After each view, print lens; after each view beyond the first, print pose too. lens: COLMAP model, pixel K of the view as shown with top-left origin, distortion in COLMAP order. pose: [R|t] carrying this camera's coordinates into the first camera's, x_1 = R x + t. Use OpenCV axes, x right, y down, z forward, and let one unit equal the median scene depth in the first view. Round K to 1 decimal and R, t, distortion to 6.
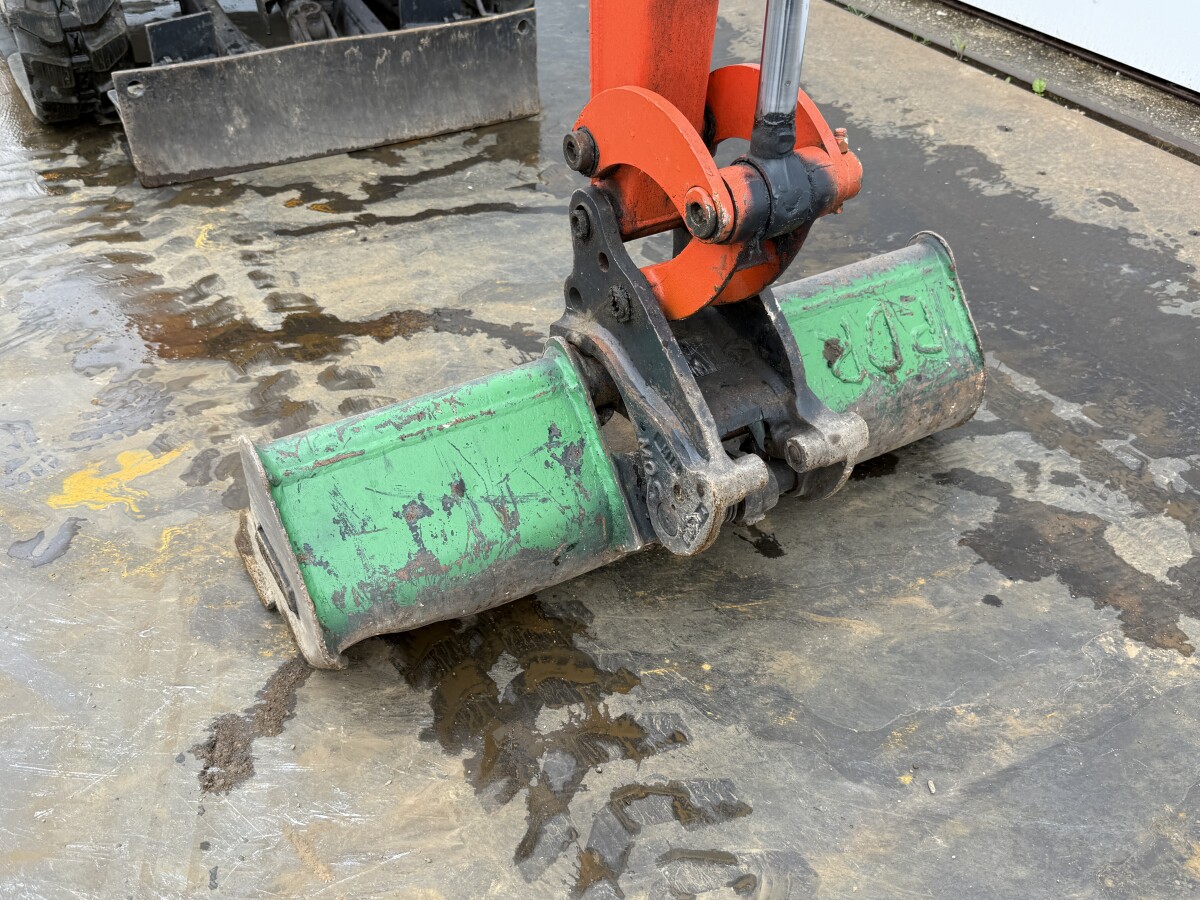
lens RADIAL K [[1078.8, 0, 608.2], [0, 1078.8, 445.9], [0, 0, 1]] dist [0.102159, -0.231740]
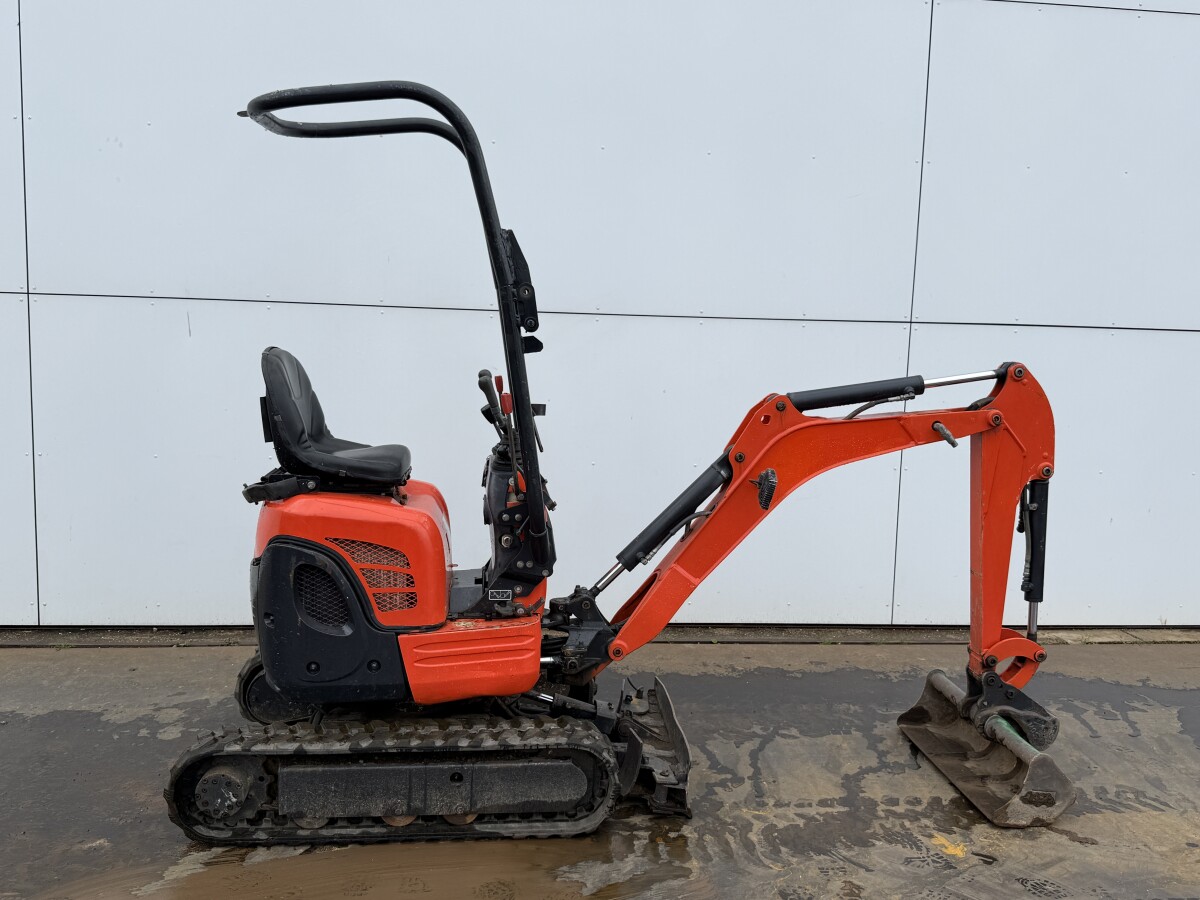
lens RADIAL K [[1061.6, 0, 597.8], [0, 1061.6, 457.3], [0, 0, 1]] dist [0.148843, -0.318162]
pose [[0.431932, -0.141400, 0.890753, -2.189116], [0.553265, 0.821516, -0.137872, -0.618504], [-0.712273, 0.552374, 0.433071, -0.032242]]
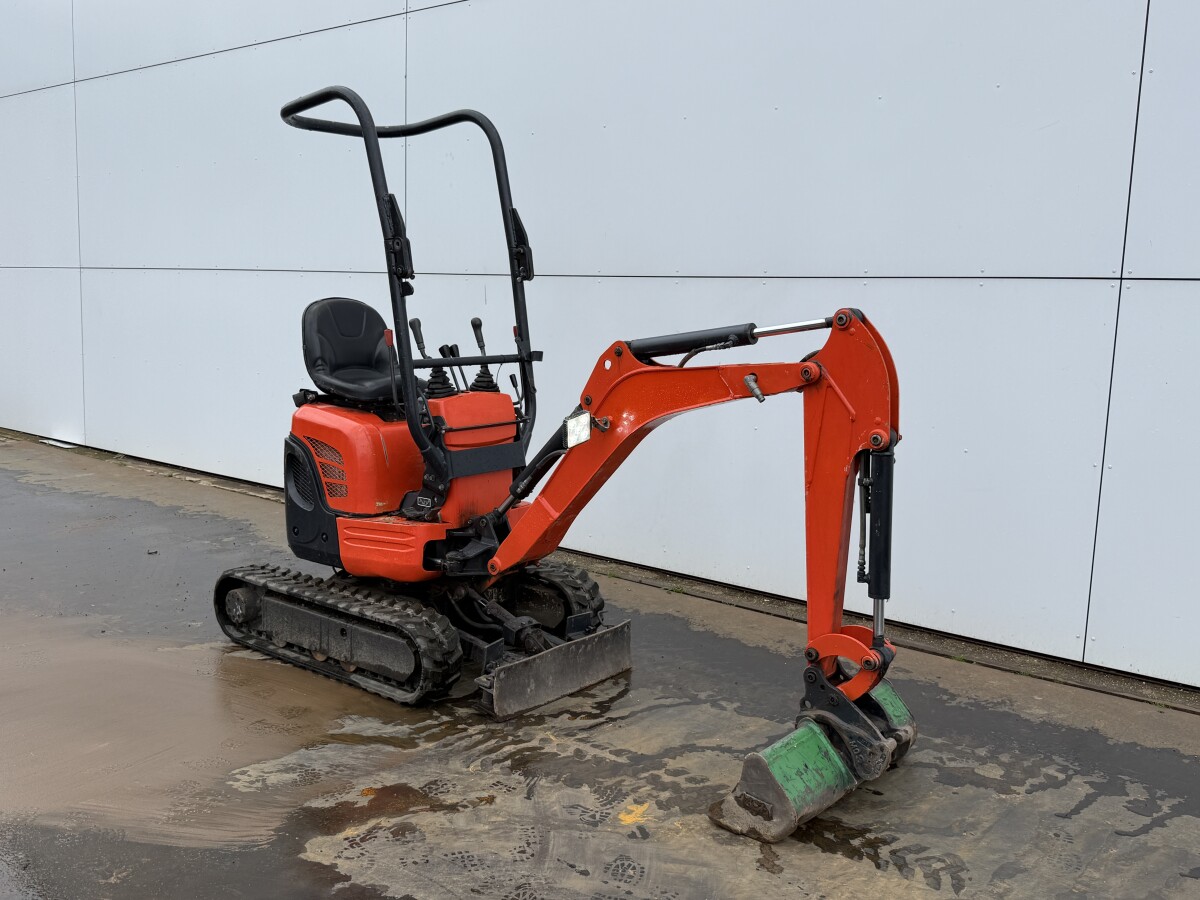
lens RADIAL K [[1055.6, 0, 604.4], [0, 1055.6, 458.8], [0, 0, 1]] dist [0.164284, -0.334815]
pose [[0.939933, -0.063100, 0.335476, -0.936020], [0.220192, 0.863050, -0.454599, 0.309577], [-0.260847, 0.501162, 0.825103, -1.020414]]
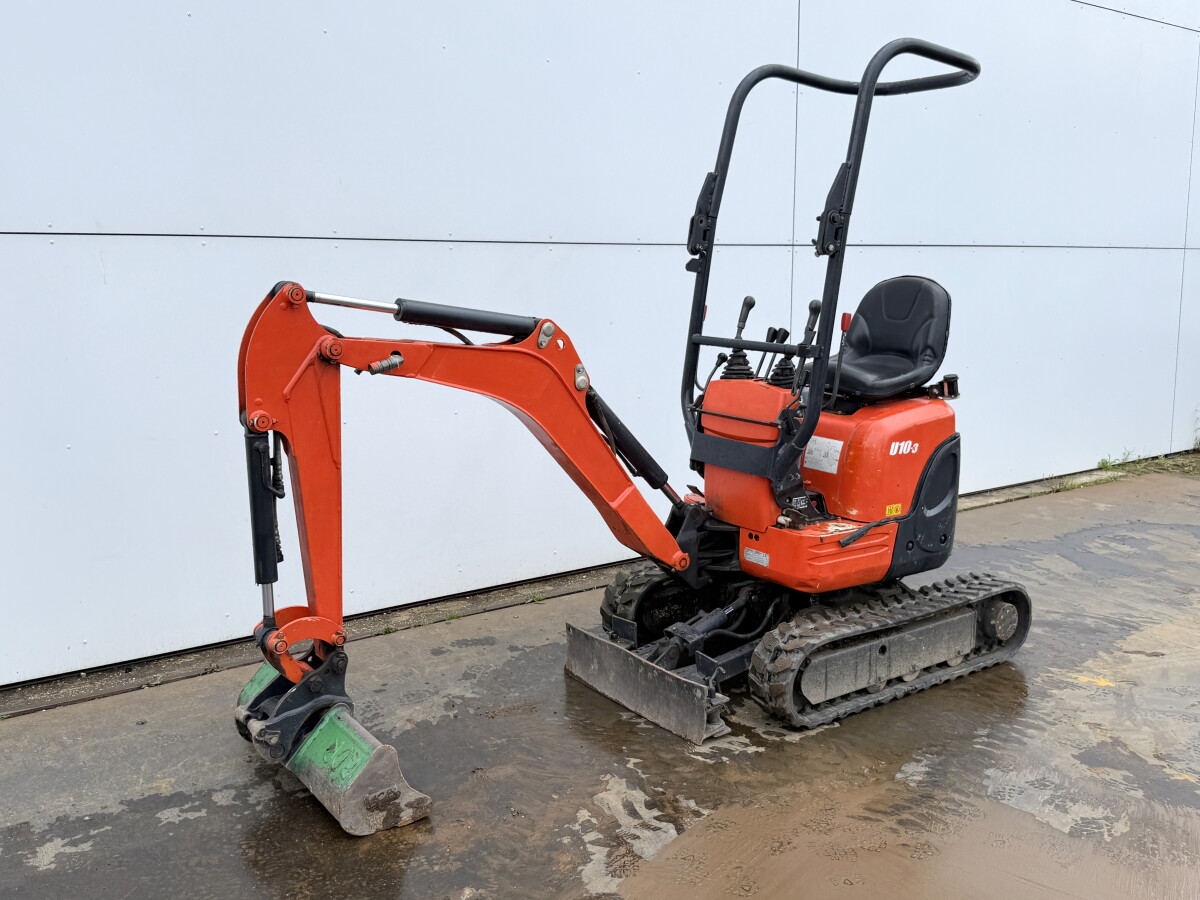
lens RADIAL K [[1133.2, 0, 625.2], [0, 1133.2, 447.6], [0, 0, 1]] dist [0.186833, -0.420091]
pose [[-0.096658, -0.200642, 0.974885, -2.493522], [0.618749, 0.755095, 0.216754, -1.479999], [-0.779620, 0.624160, 0.051161, 1.067639]]
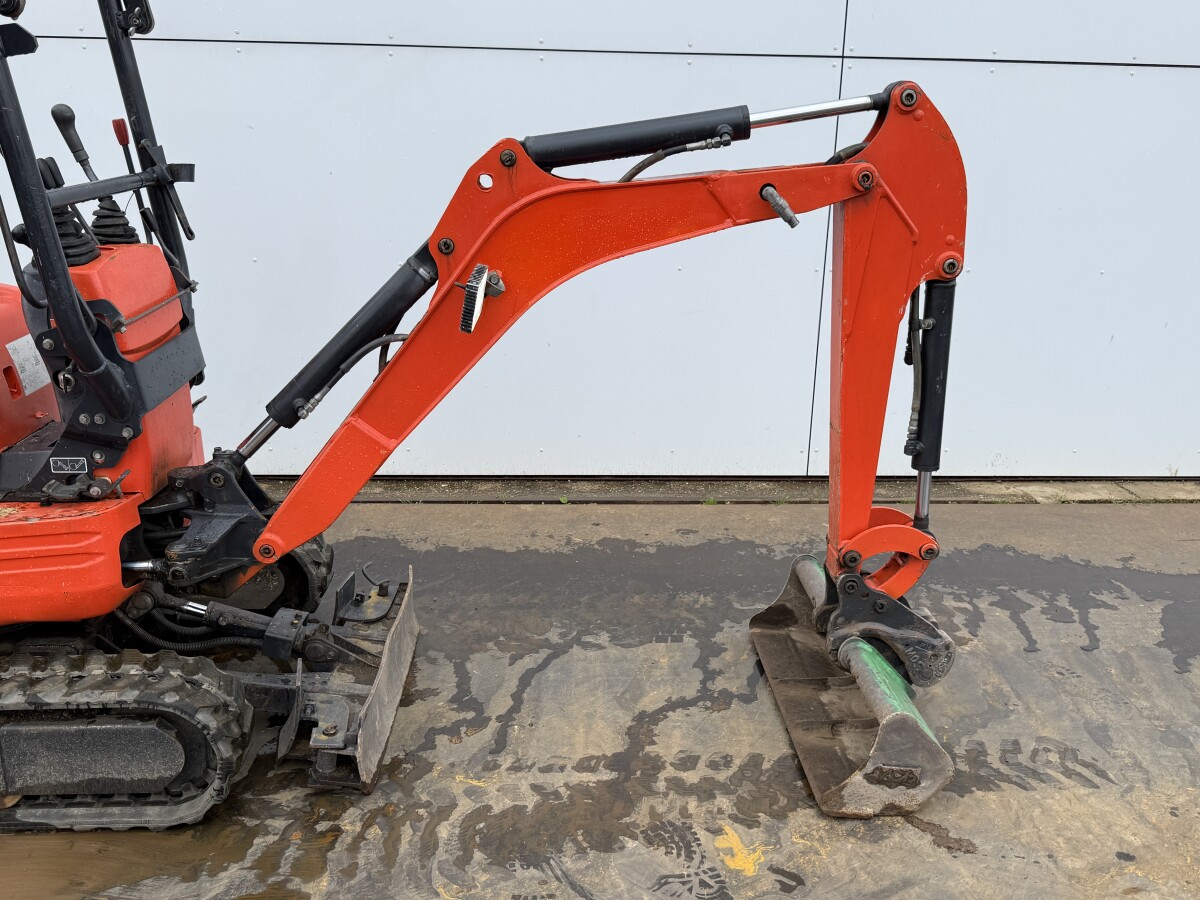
lens RADIAL K [[1055.6, 0, 604.4], [0, 1055.6, 458.8], [0, 0, 1]] dist [0.164284, -0.334815]
pose [[0.475301, -0.294325, 0.829133, -1.284799], [0.548941, 0.835667, -0.018037, -0.413867], [-0.687570, 0.463718, 0.558760, -0.058605]]
